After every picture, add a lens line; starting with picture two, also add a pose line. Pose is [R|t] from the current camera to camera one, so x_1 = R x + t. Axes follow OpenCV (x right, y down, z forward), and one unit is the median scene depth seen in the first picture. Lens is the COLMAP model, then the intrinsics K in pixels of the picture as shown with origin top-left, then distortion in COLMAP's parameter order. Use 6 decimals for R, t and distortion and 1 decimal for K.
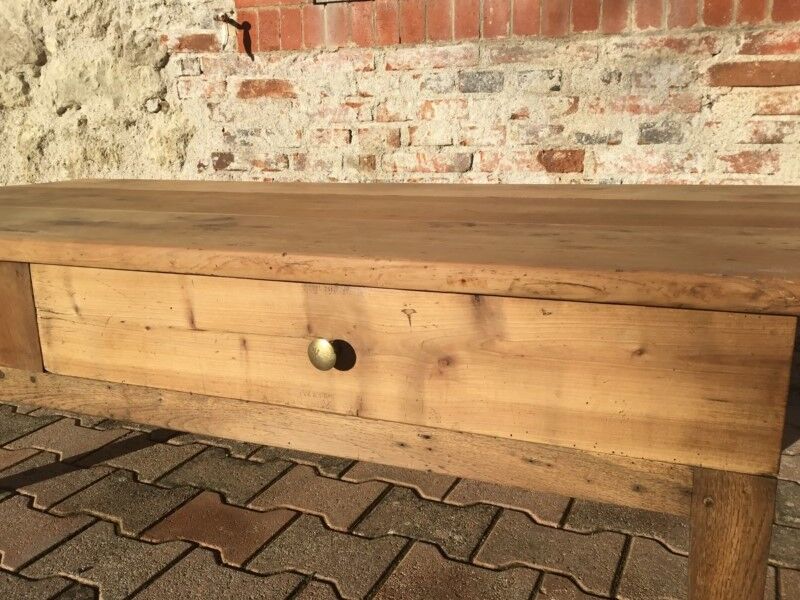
lens RADIAL K [[723.0, 0, 397.5], [0, 723.0, 303.2], [0, 0, 1]] dist [0.094754, -0.172755]
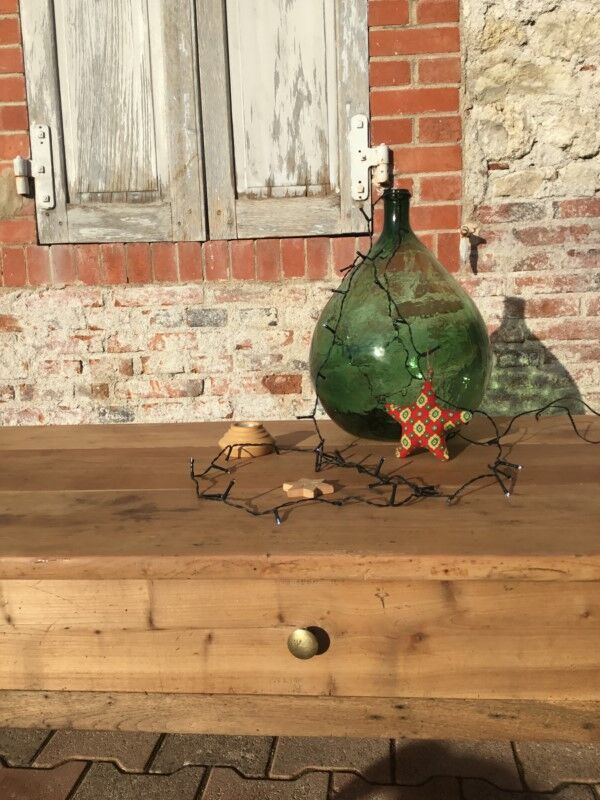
lens RADIAL K [[723.0, 0, 305.7], [0, 723.0, 396.1], [0, 0, 1]] dist [0.094754, -0.172755]
pose [[0.946772, -0.058631, 0.316520, -0.095534], [0.092582, 0.991324, -0.093302, -0.063359], [-0.308304, 0.117640, 0.943986, -0.076239]]
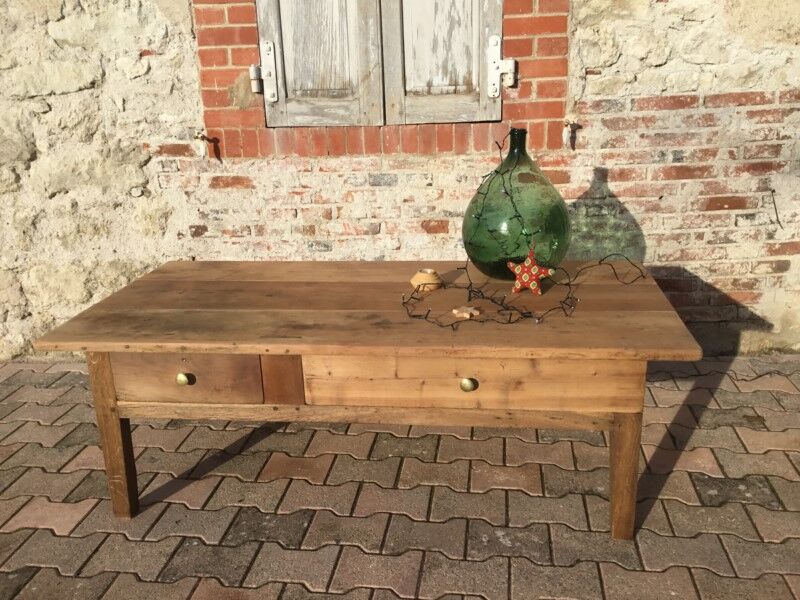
lens RADIAL K [[723.0, 0, 409.0], [0, 723.0, 305.9], [0, 0, 1]] dist [0.094754, -0.172755]
pose [[0.953477, -0.100956, 0.284059, -0.295096], [0.082367, 0.993648, 0.076672, -0.139271], [-0.289996, -0.049708, 0.955736, -0.519738]]
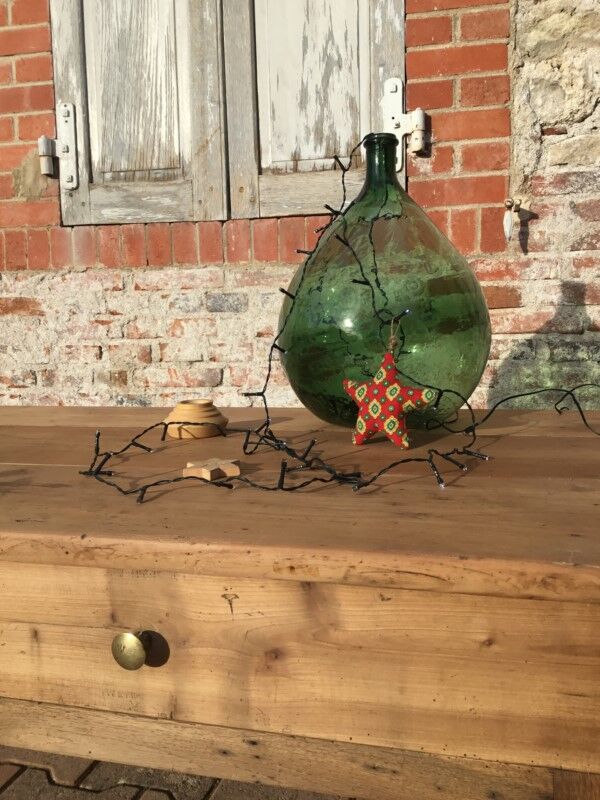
lens RADIAL K [[723.0, 0, 307.6], [0, 723.0, 400.0], [0, 0, 1]] dist [0.094754, -0.172755]
pose [[0.986987, -0.024543, 0.158916, 0.057060], [0.044285, 0.991553, -0.121906, -0.031078], [-0.154582, 0.127357, 0.979737, -0.018506]]
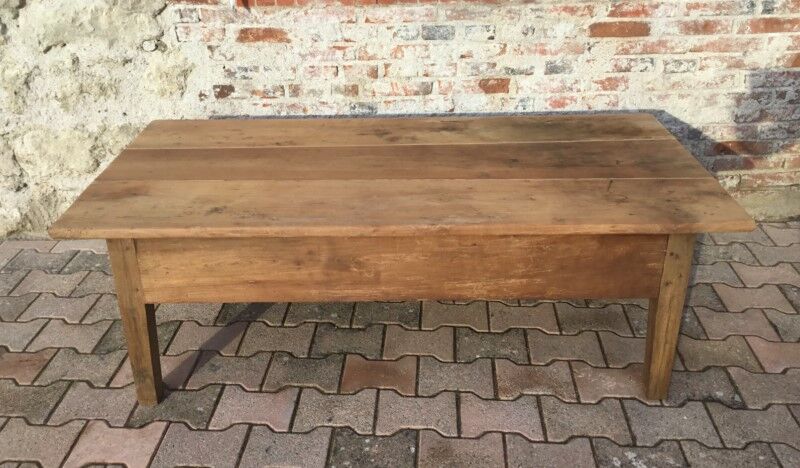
lens RADIAL K [[735.2, 0, 391.9], [0, 735.2, 218.6], [0, 0, 1]] dist [0.054803, 0.000000]
pose [[0.931261, -0.156004, 0.329266, -0.463966], [0.085127, 0.971848, 0.219693, -0.261614], [-0.354270, -0.176563, 0.918324, -0.309242]]
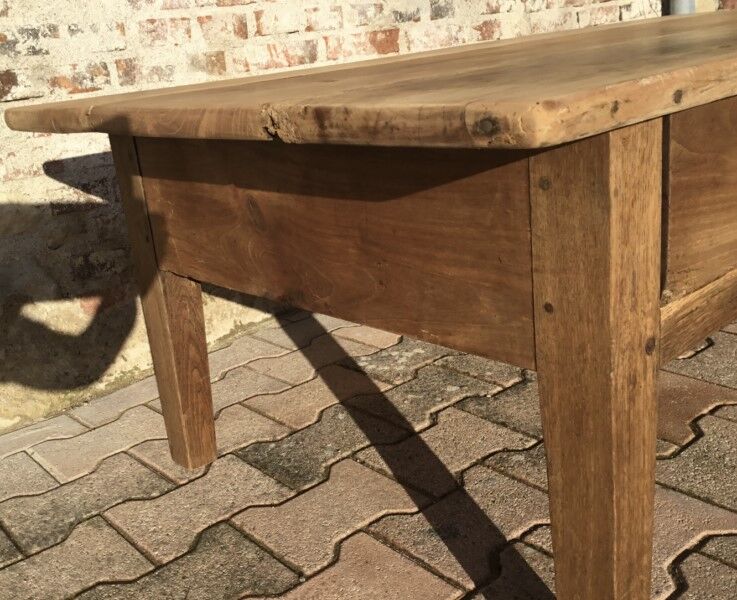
lens RADIAL K [[819.1, 0, 332.1], [0, 819.1, 297.6], [0, 0, 1]] dist [0.032379, 0.000000]
pose [[0.444008, -0.292782, 0.846838, -0.800918], [0.313228, 0.936197, 0.159447, -0.065403], [-0.839491, 0.194458, 0.507387, 0.527950]]
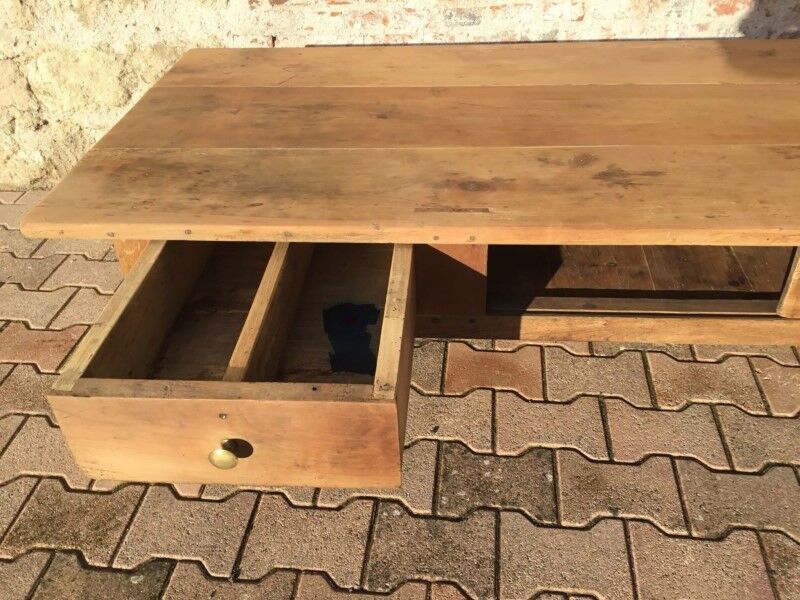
lens RADIAL K [[723.0, 0, 396.1], [0, 723.0, 298.7], [0, 0, 1]] dist [0.094754, -0.172755]
pose [[0.950526, -0.196443, 0.240647, -0.445035], [0.094992, 0.921364, 0.376916, -0.195000], [-0.295766, -0.335409, 0.894440, -0.019300]]
